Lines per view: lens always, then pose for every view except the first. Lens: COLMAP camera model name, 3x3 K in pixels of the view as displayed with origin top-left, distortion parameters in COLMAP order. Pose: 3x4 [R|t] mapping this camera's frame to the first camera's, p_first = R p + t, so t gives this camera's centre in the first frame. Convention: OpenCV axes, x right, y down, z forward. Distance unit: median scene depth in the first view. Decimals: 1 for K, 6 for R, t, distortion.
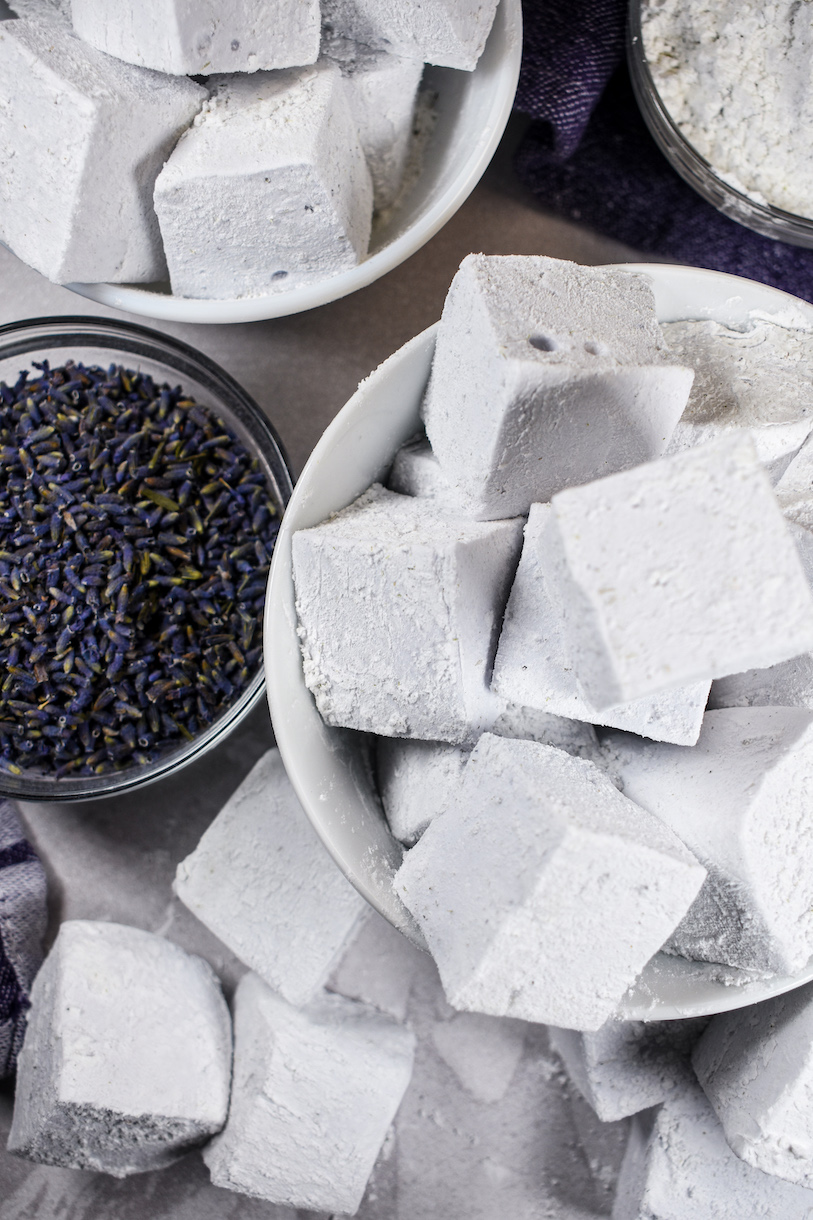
lens RADIAL K [[1482.5, 0, 404.1], [0, 1482.5, 616.8], [0, 0, 1]] dist [-0.025228, 0.000000]
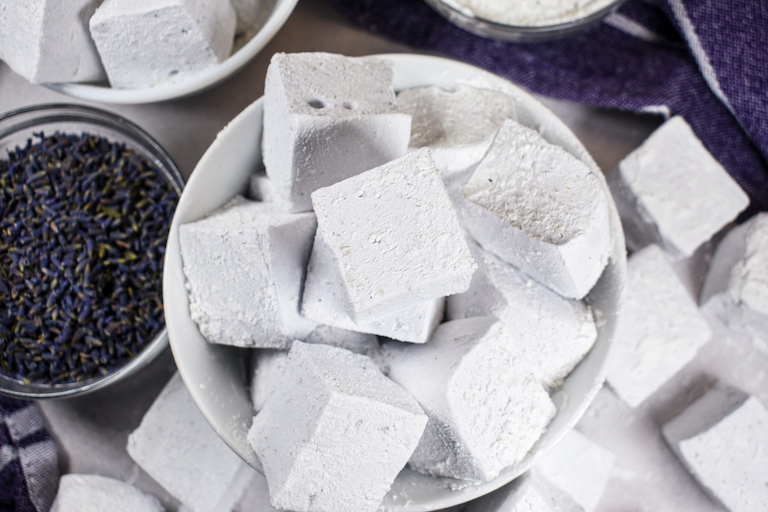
lens RADIAL K [[973.6, 0, 385.3], [0, 973.6, 252.1], [0, 0, 1]] dist [-0.011865, 0.000000]
pose [[0.998784, -0.048777, -0.007144, 0.157246], [0.048349, 0.997520, -0.051152, 0.037996], [0.009621, 0.050745, 0.998665, -0.077021]]
